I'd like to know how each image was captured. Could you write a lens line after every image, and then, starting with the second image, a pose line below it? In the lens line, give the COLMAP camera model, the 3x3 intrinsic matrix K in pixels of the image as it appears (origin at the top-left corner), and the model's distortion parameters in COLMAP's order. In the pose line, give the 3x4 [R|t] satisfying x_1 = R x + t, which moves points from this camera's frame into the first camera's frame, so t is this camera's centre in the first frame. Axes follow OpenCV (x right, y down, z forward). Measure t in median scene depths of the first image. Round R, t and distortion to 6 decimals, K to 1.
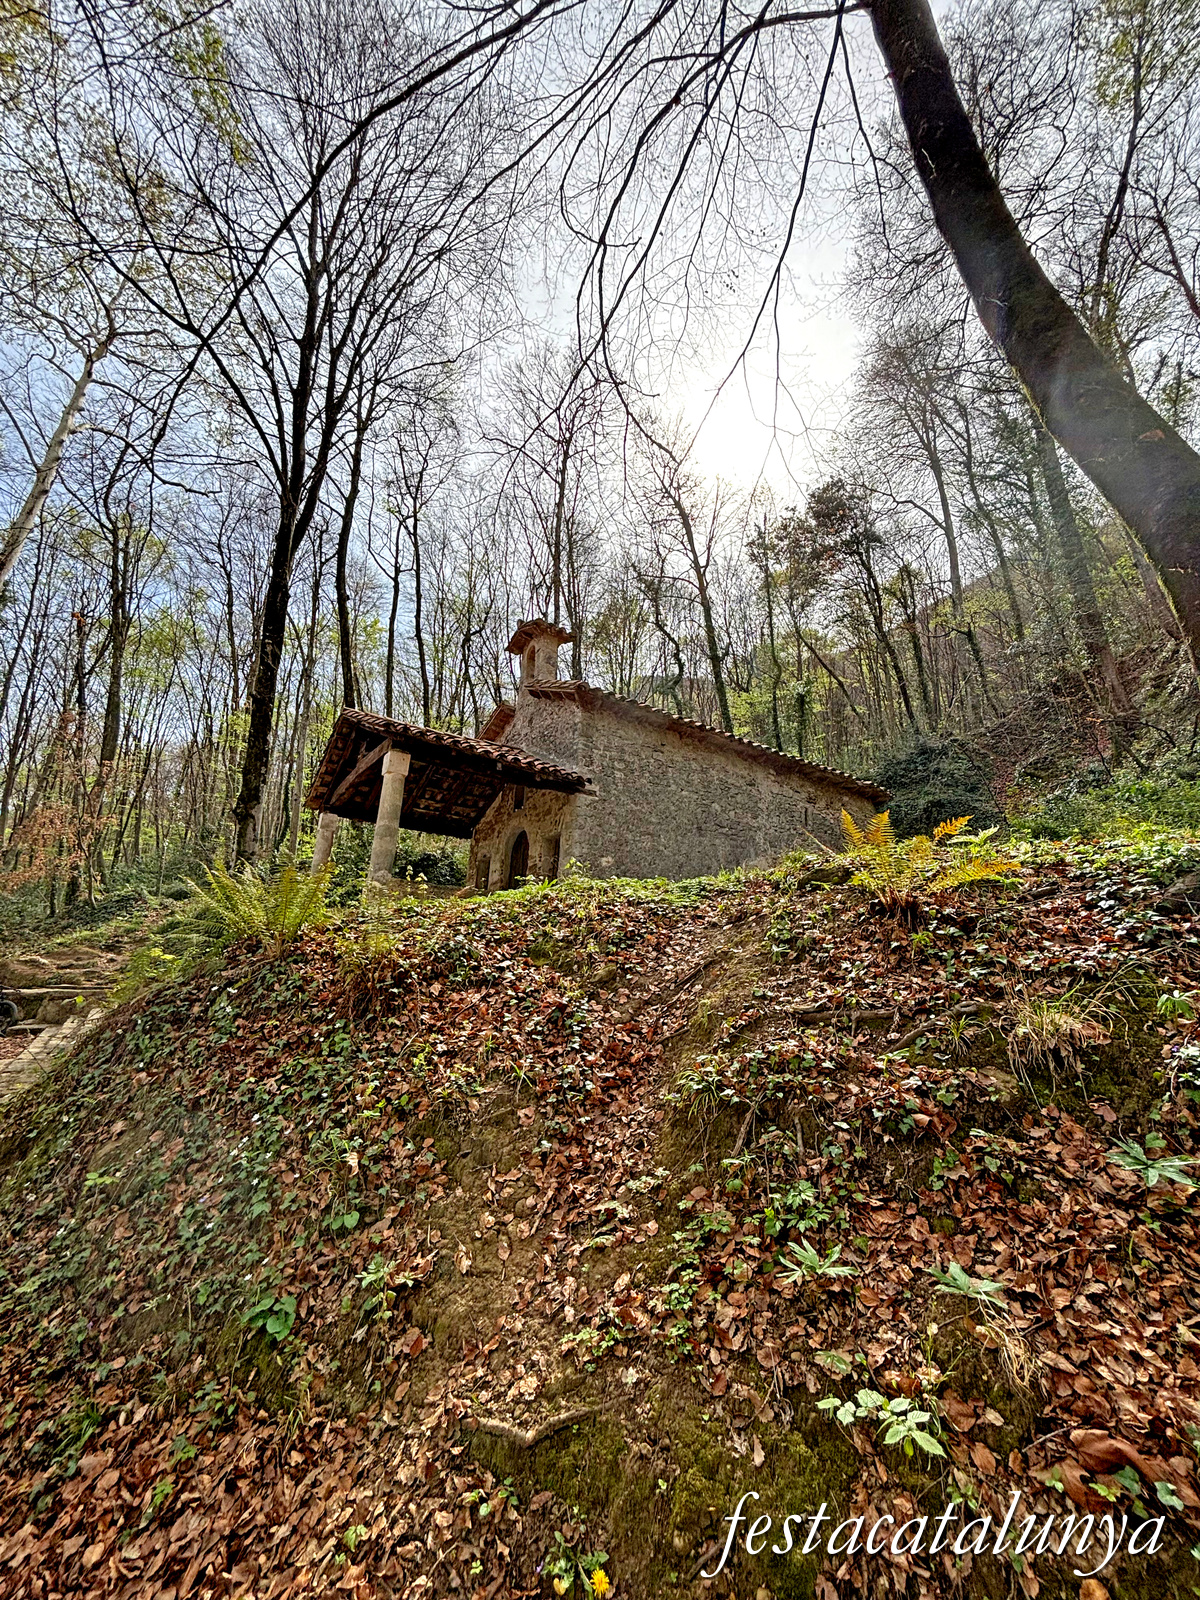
lens RADIAL K [[640.8, 0, 604.7], [0, 640.8, 802.6], [0, 0, 1]] dist [-0.000437, -0.000477]
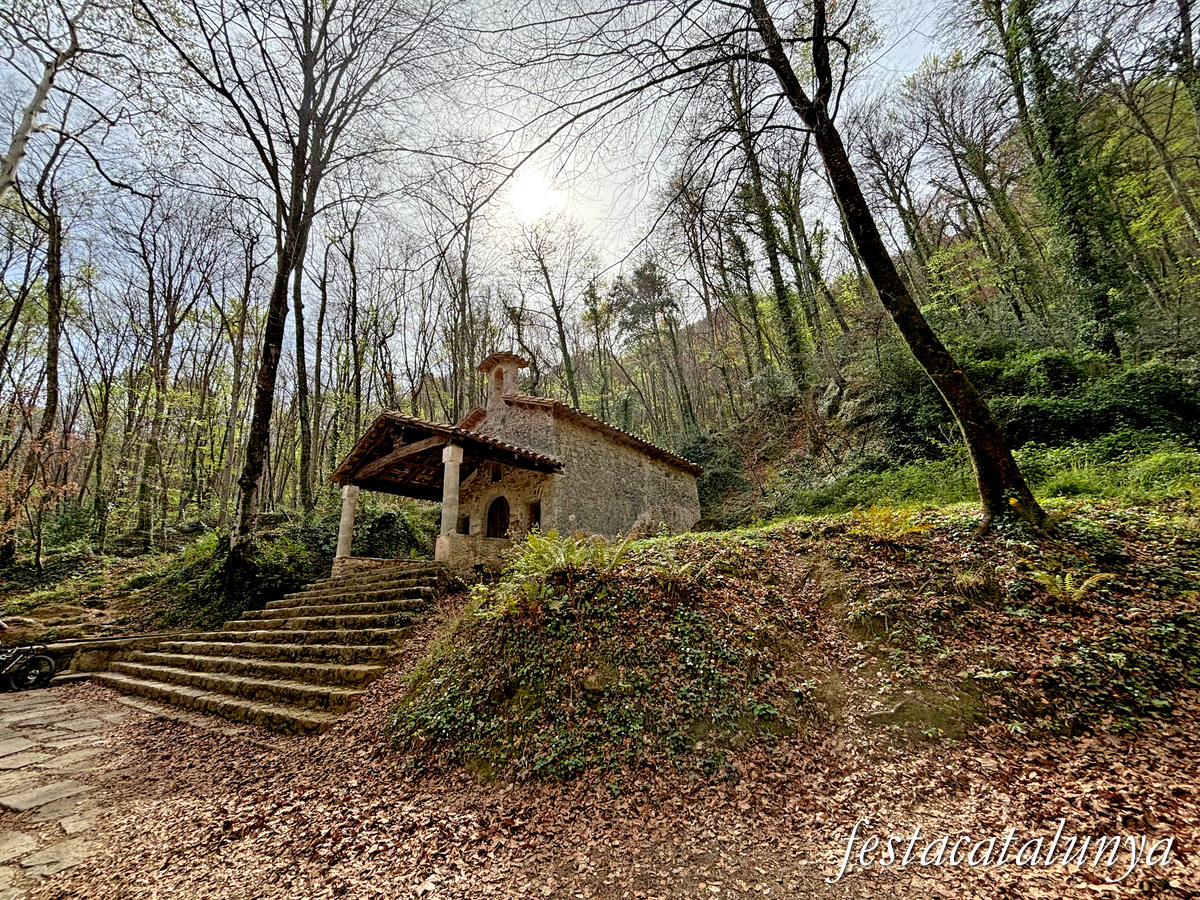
lens RADIAL K [[480.6, 0, 593.8], [0, 480.6, 453.1], [0, 0, 1]] dist [-0.000437, -0.000477]
pose [[0.947019, 0.018457, 0.320646, -0.192246], [-0.010385, 0.999585, -0.026866, -0.019646], [-0.321009, 0.022112, 0.946818, -0.068241]]
